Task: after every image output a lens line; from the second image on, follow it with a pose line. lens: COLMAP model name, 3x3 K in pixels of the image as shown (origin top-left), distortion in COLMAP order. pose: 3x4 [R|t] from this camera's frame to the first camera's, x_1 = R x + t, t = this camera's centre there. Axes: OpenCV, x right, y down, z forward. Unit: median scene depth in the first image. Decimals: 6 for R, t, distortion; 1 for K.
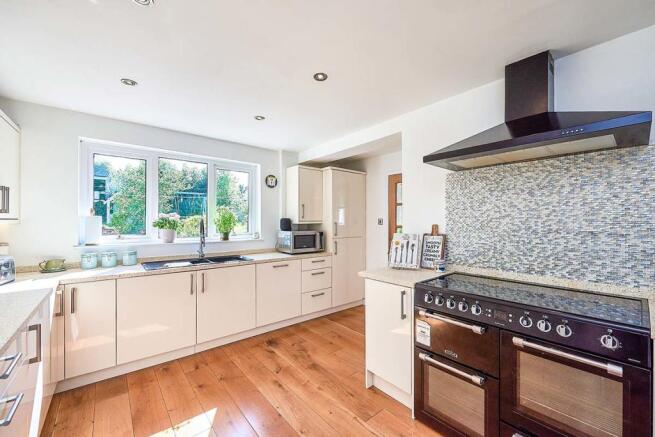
lens RADIAL K [[262.2, 0, 335.9], [0, 262.2, 223.7], [0, 0, 1]] dist [-0.000601, -0.000033]
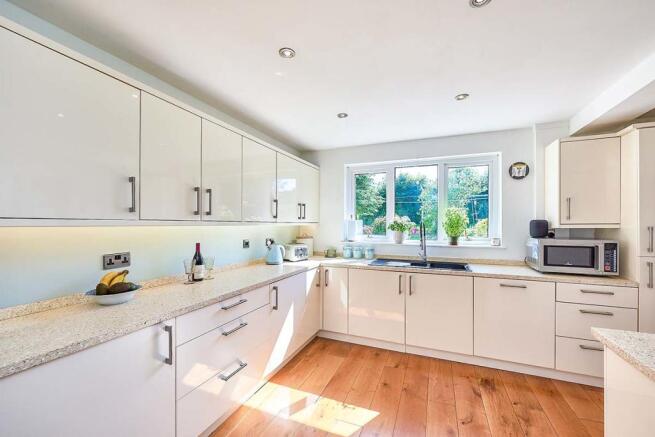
lens RADIAL K [[262.2, 0, 335.9], [0, 262.2, 223.7], [0, 0, 1]] dist [-0.000601, -0.000033]
pose [[0.465924, 0.001842, -0.884823, 0.219710], [-0.009275, 0.999953, -0.002802, -0.004803], [0.884776, 0.009512, 0.465919, 0.247508]]
